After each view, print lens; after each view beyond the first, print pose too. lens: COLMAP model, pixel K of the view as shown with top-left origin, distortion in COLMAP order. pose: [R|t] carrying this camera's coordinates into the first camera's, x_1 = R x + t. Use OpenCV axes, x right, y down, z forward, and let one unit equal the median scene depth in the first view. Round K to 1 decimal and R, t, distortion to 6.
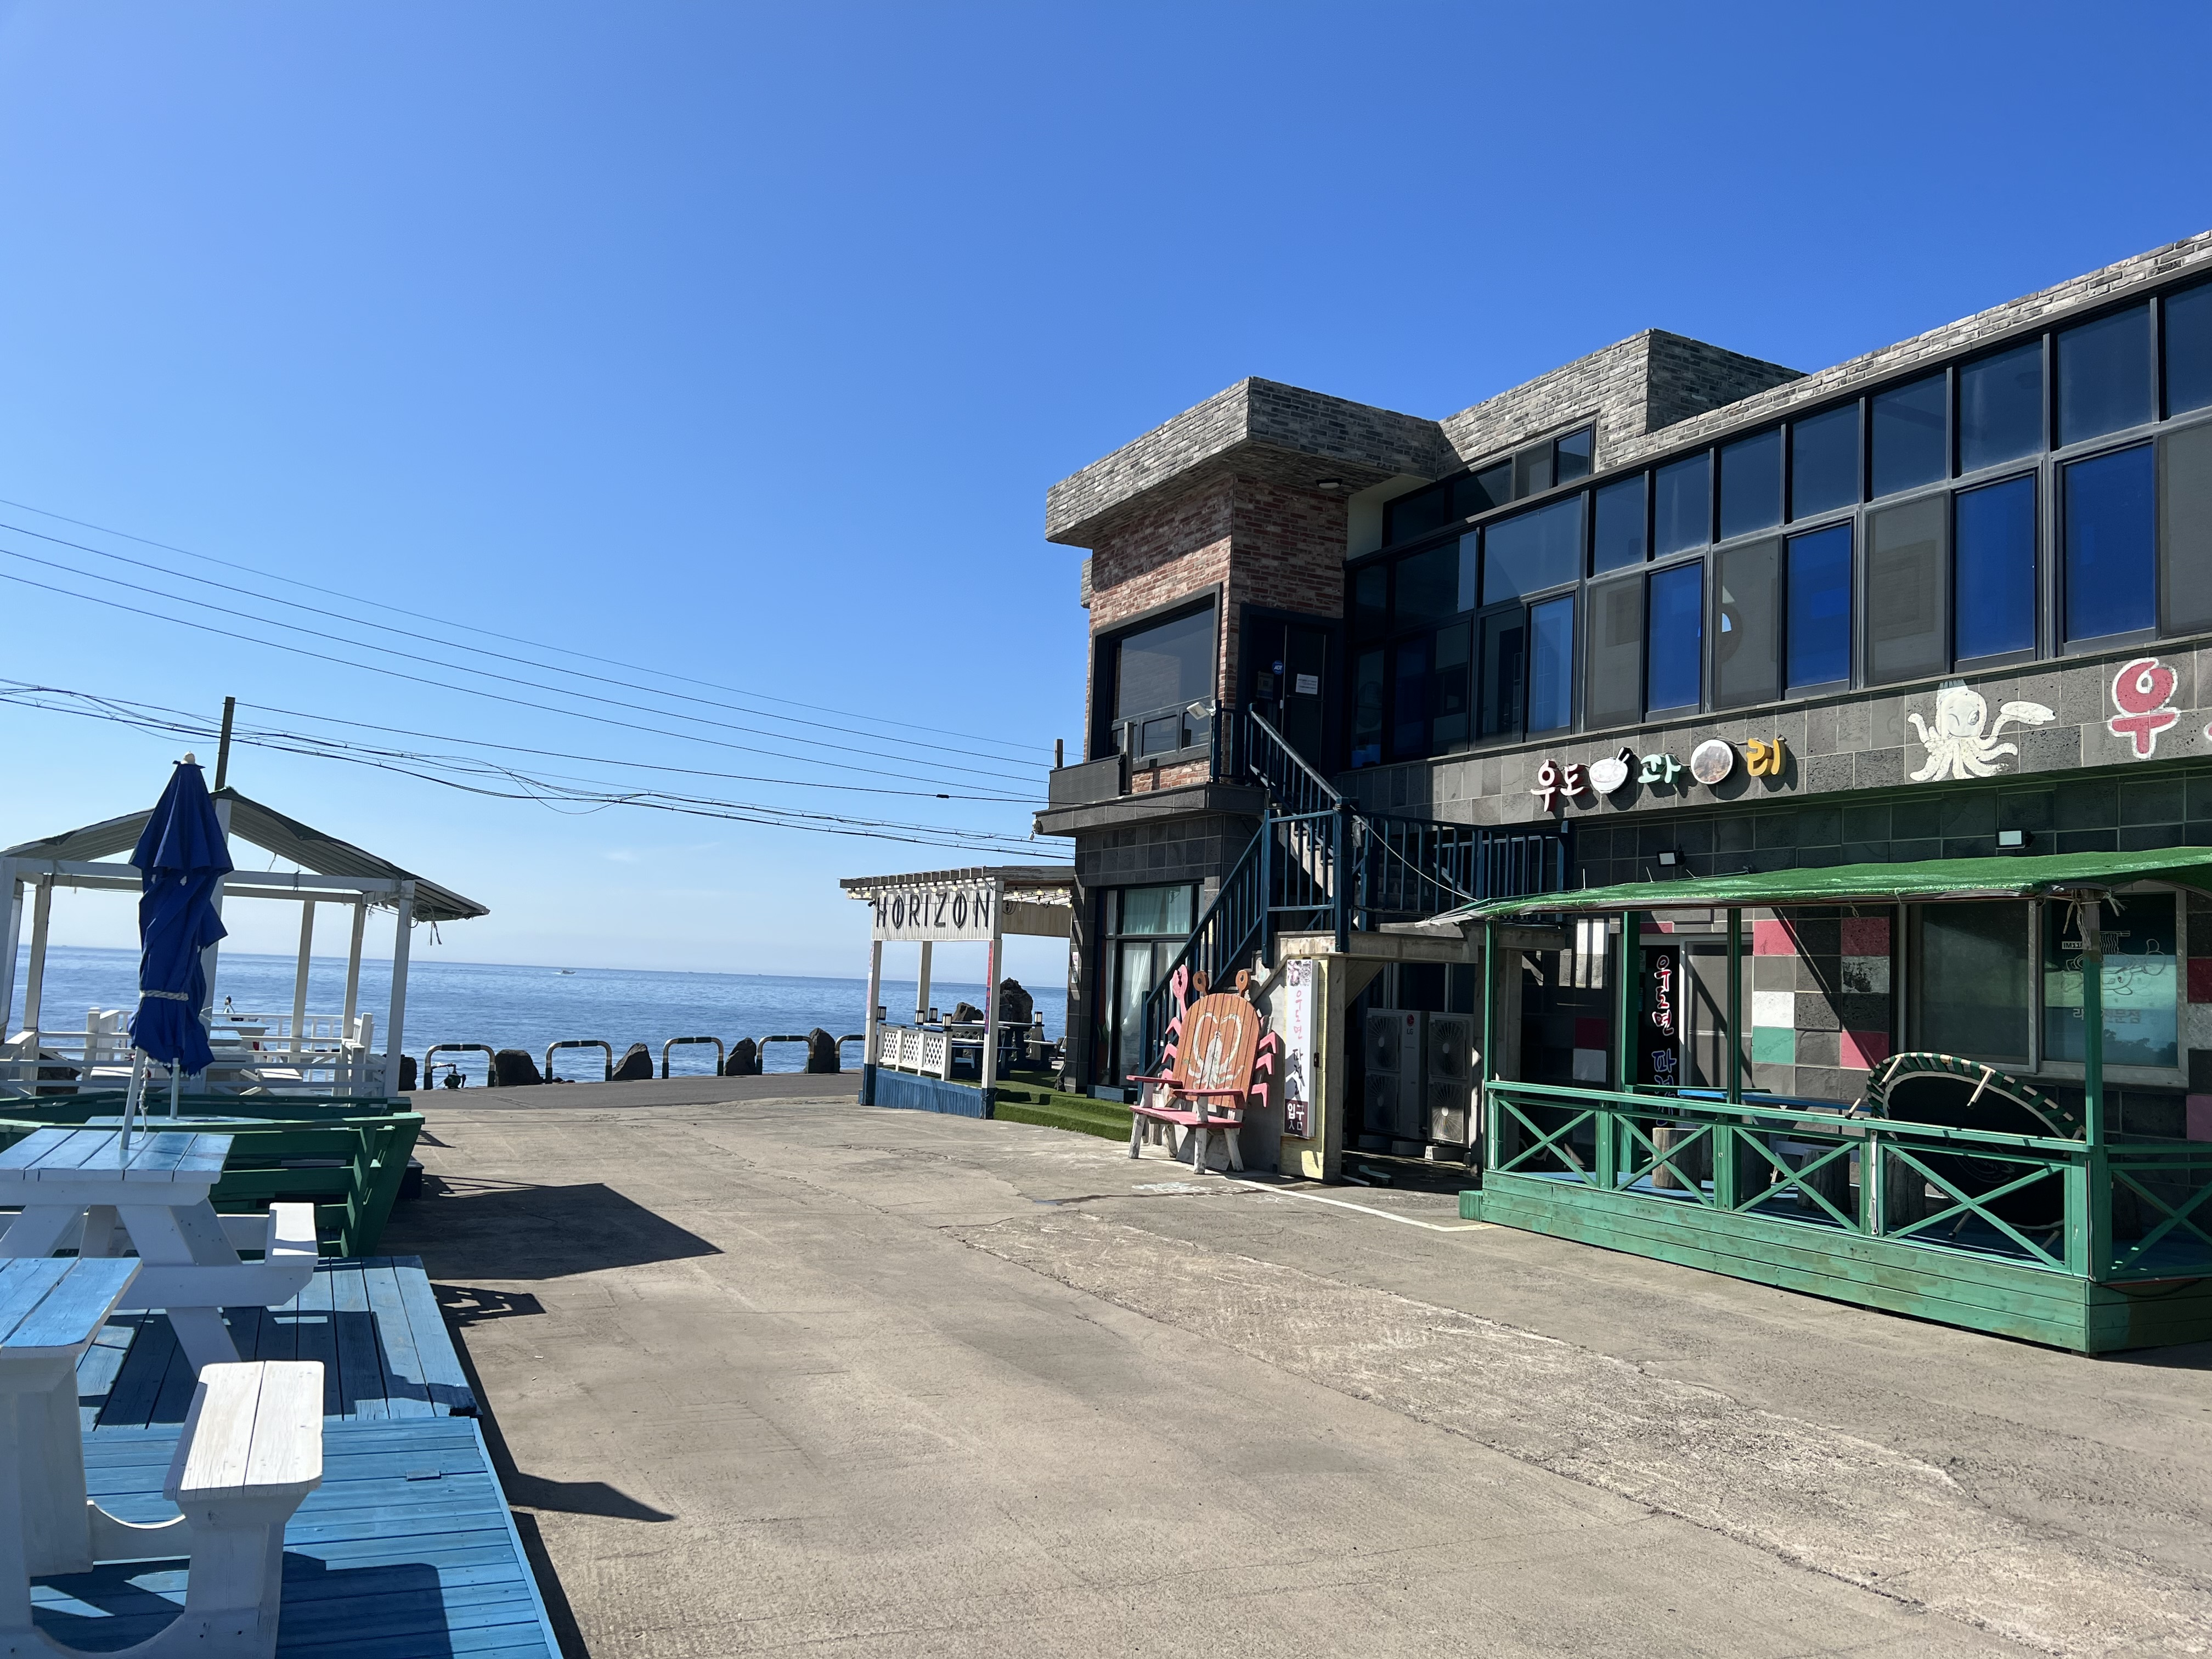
lens RADIAL K [[1652.0, 0, 1083.7], [0, 1652.0, 873.1], [0, 0, 1]] dist [0.058917, -0.064781]
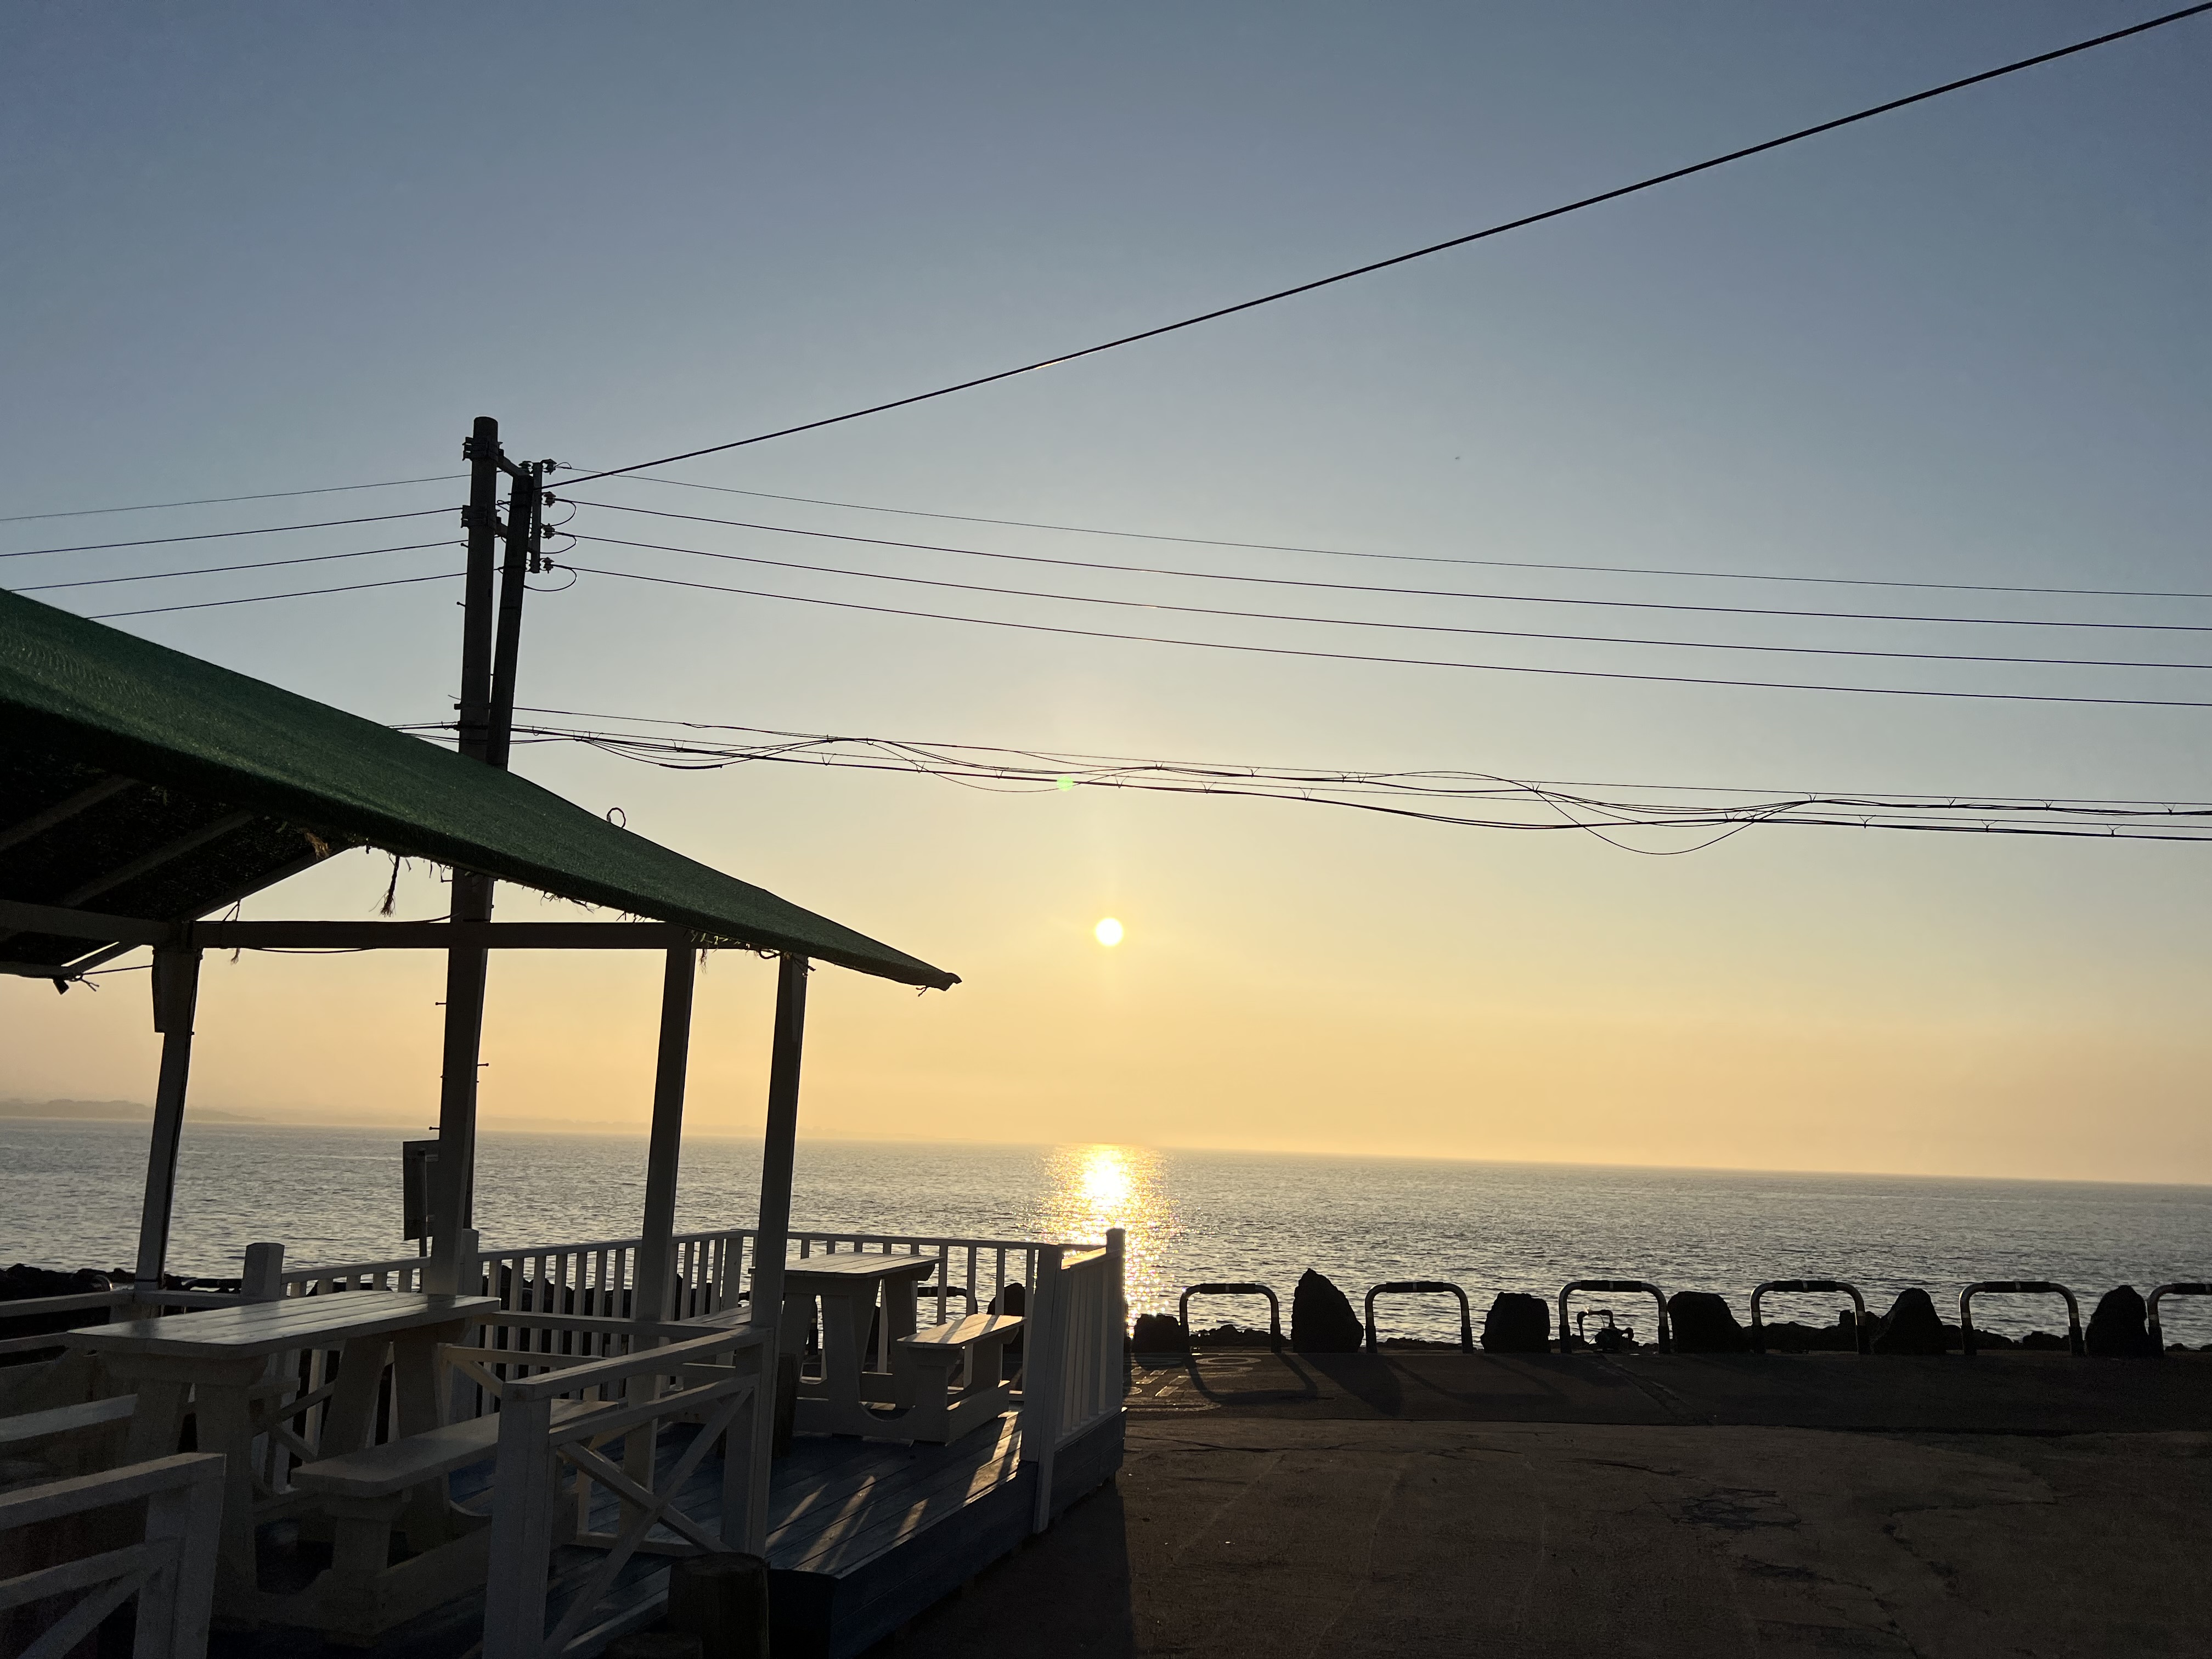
lens RADIAL K [[1652.0, 0, 1073.5], [0, 1652.0, 812.6], [0, 0, 1]] dist [0.058917, -0.064781]
pose [[0.726625, -0.156552, -0.668960, -0.141973], [0.050853, 0.983277, -0.174873, 0.057834], [0.685150, 0.093048, 0.722435, 0.798595]]
